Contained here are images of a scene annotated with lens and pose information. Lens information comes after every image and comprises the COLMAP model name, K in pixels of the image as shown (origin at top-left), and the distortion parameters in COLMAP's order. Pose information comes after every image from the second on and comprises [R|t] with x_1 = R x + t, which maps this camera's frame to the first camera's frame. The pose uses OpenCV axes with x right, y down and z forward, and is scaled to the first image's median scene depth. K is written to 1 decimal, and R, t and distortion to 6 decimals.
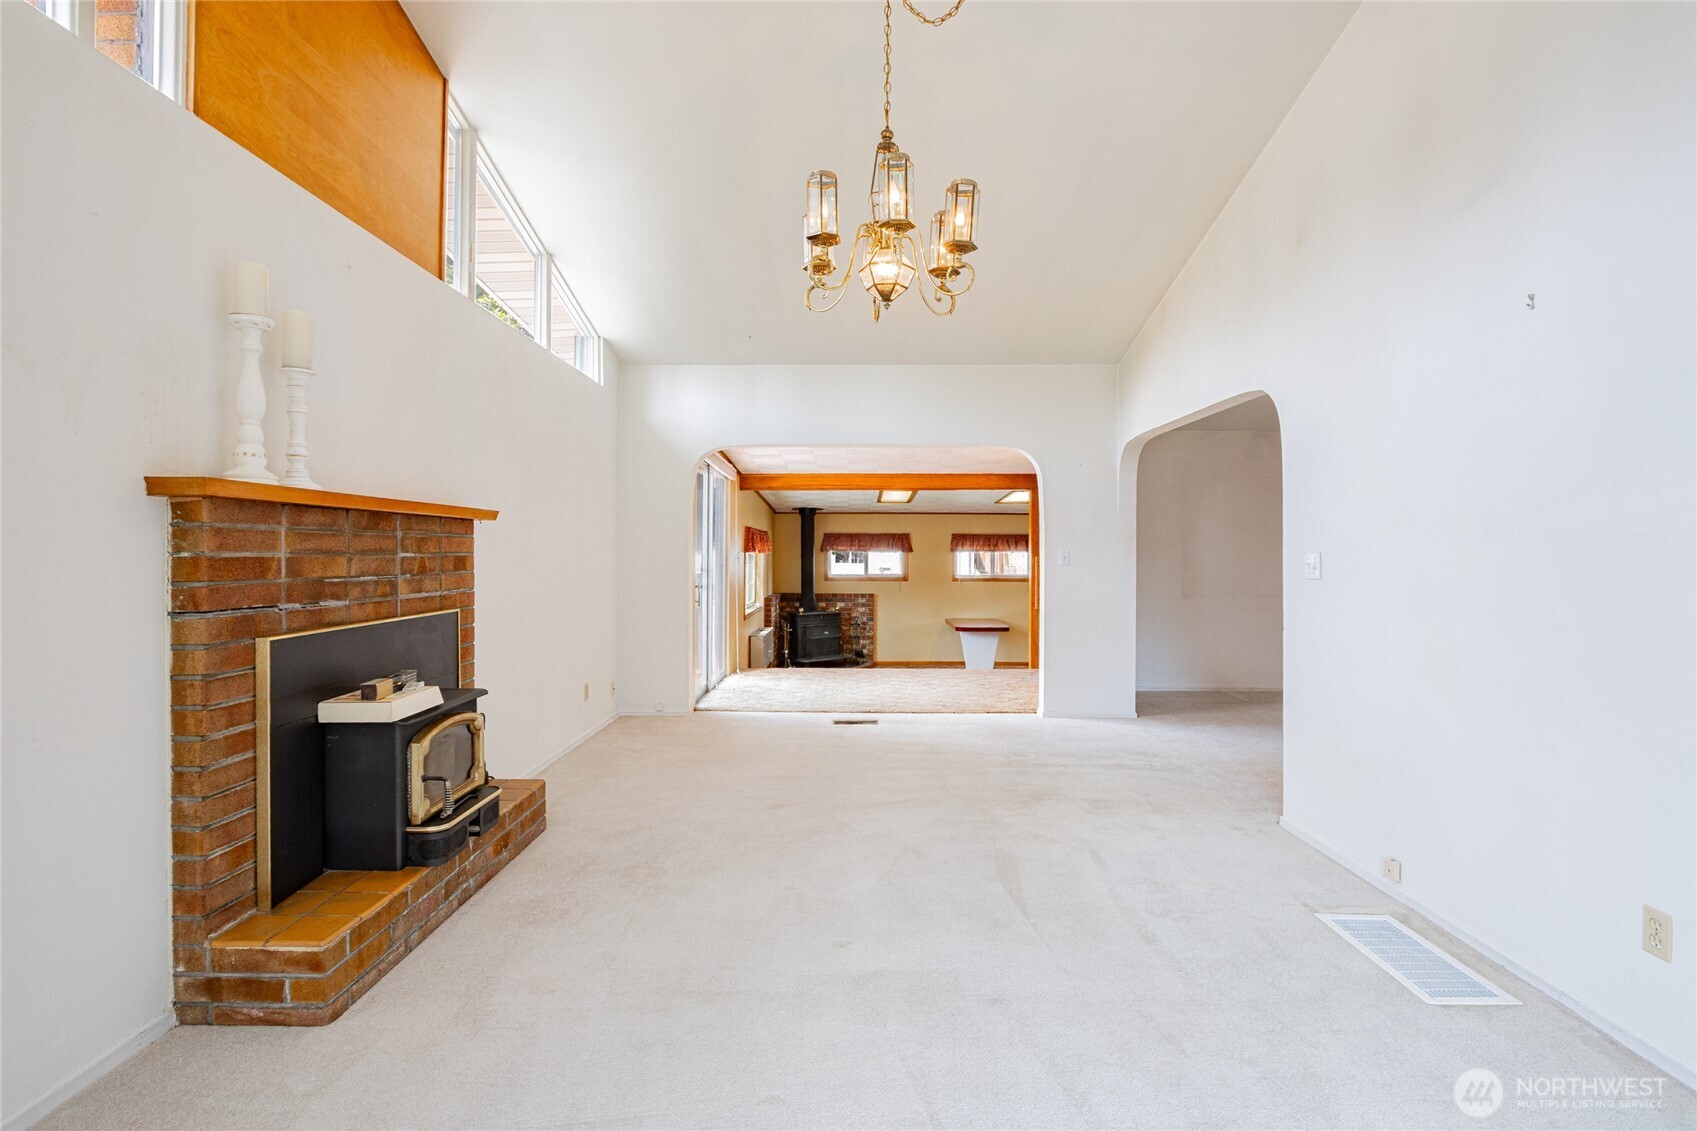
lens RADIAL K [[854.4, 0, 847.0], [0, 854.4, 564.7], [0, 0, 1]] dist [-0.000053, -0.000018]
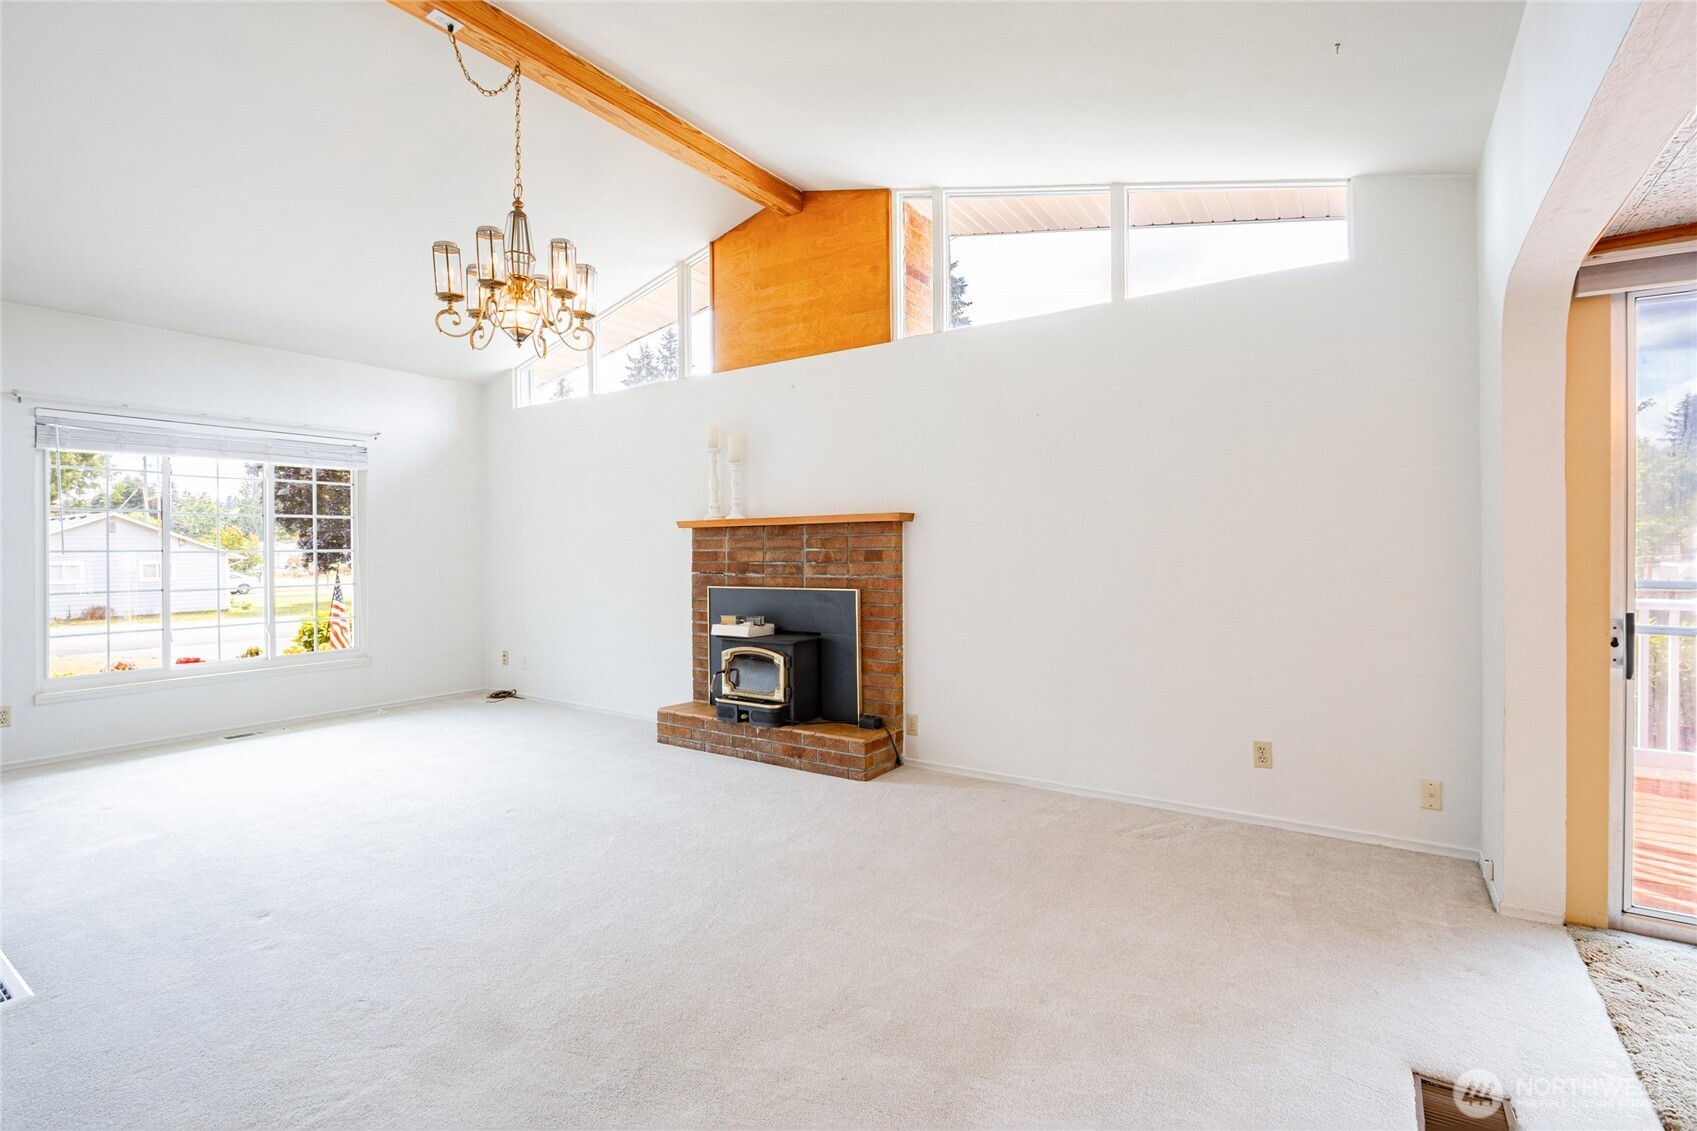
lens RADIAL K [[793.3, 0, 840.1], [0, 793.3, 559.3], [0, 0, 1]] dist [-0.023575, 0.006182]
pose [[-0.539788, 0.010797, -0.841732, 0.803981], [-0.007069, 0.999824, 0.017357, -0.022942], [0.841772, 0.015319, -0.539617, 2.110430]]
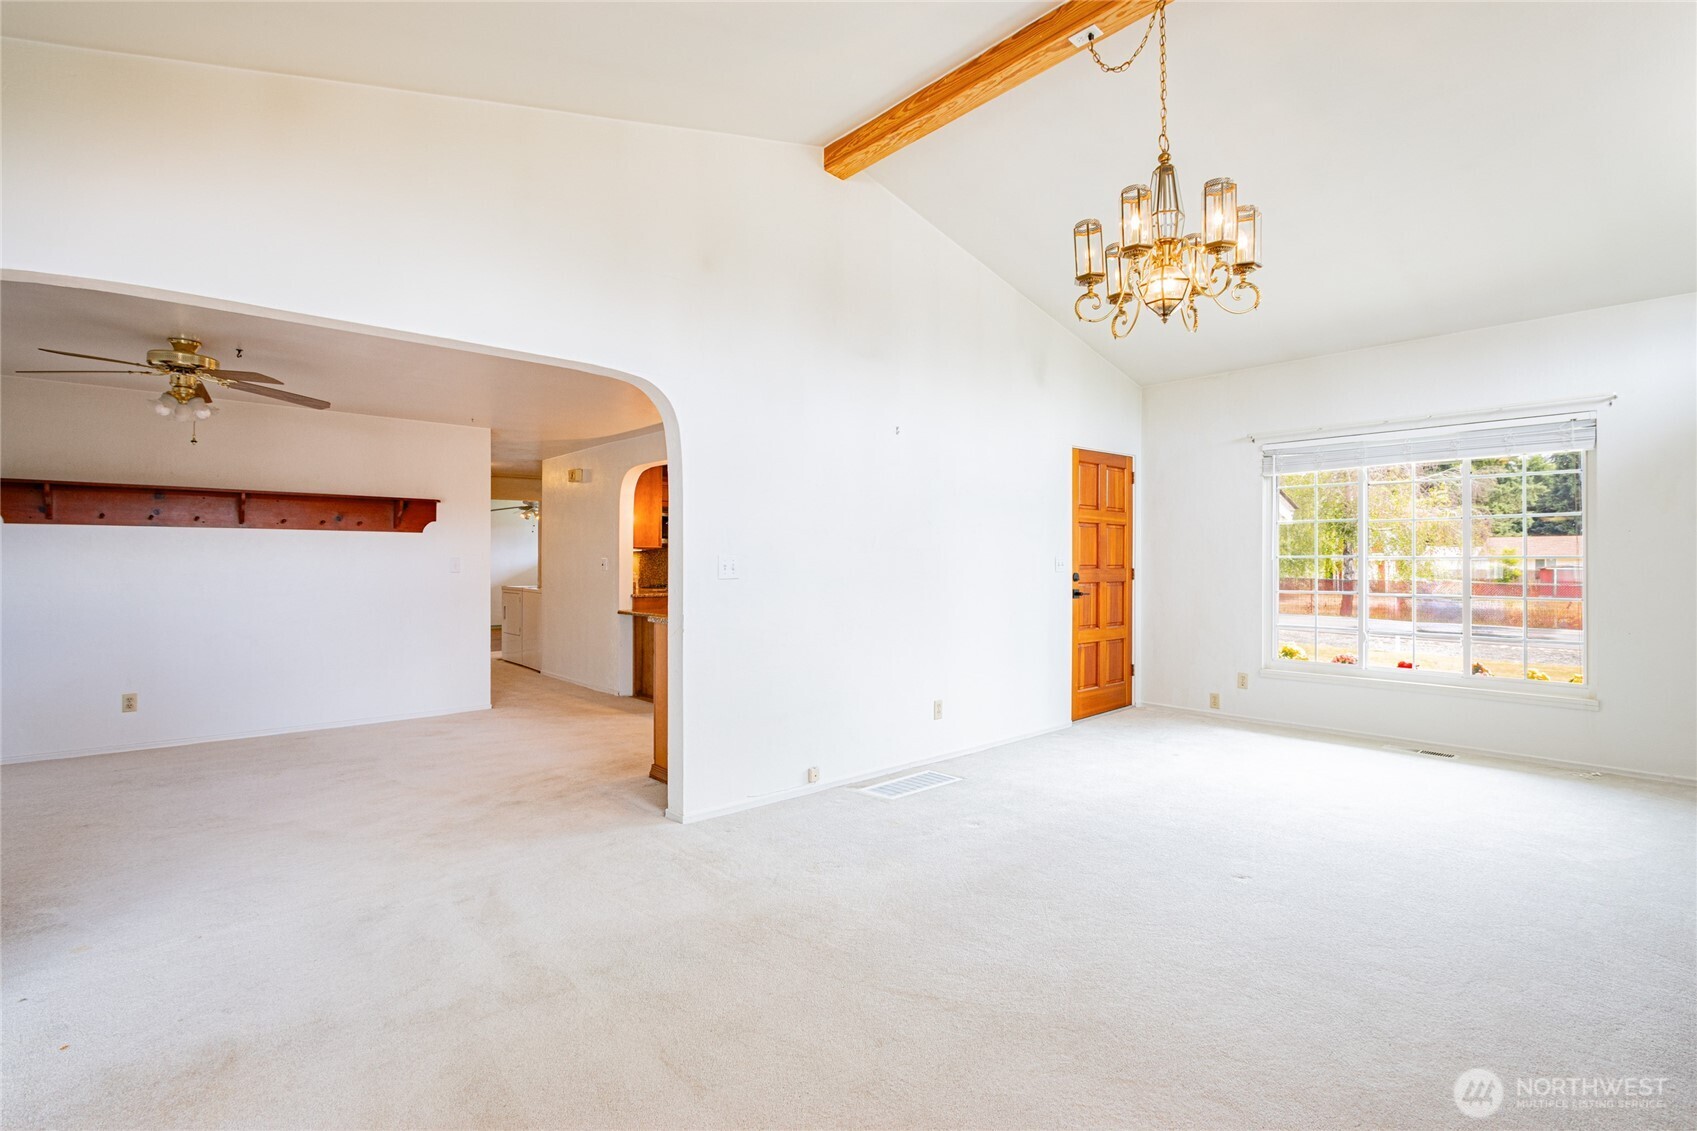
lens RADIAL K [[793.3, 0, 859.0], [0, 793.3, 558.4], [0, 0, 1]] dist [-0.023575, 0.006182]
pose [[-0.686720, -0.002314, 0.726918, -0.429961], [0.008125, 0.999908, 0.010859, -0.027273], [-0.726877, 0.013363, -0.686638, 2.048405]]
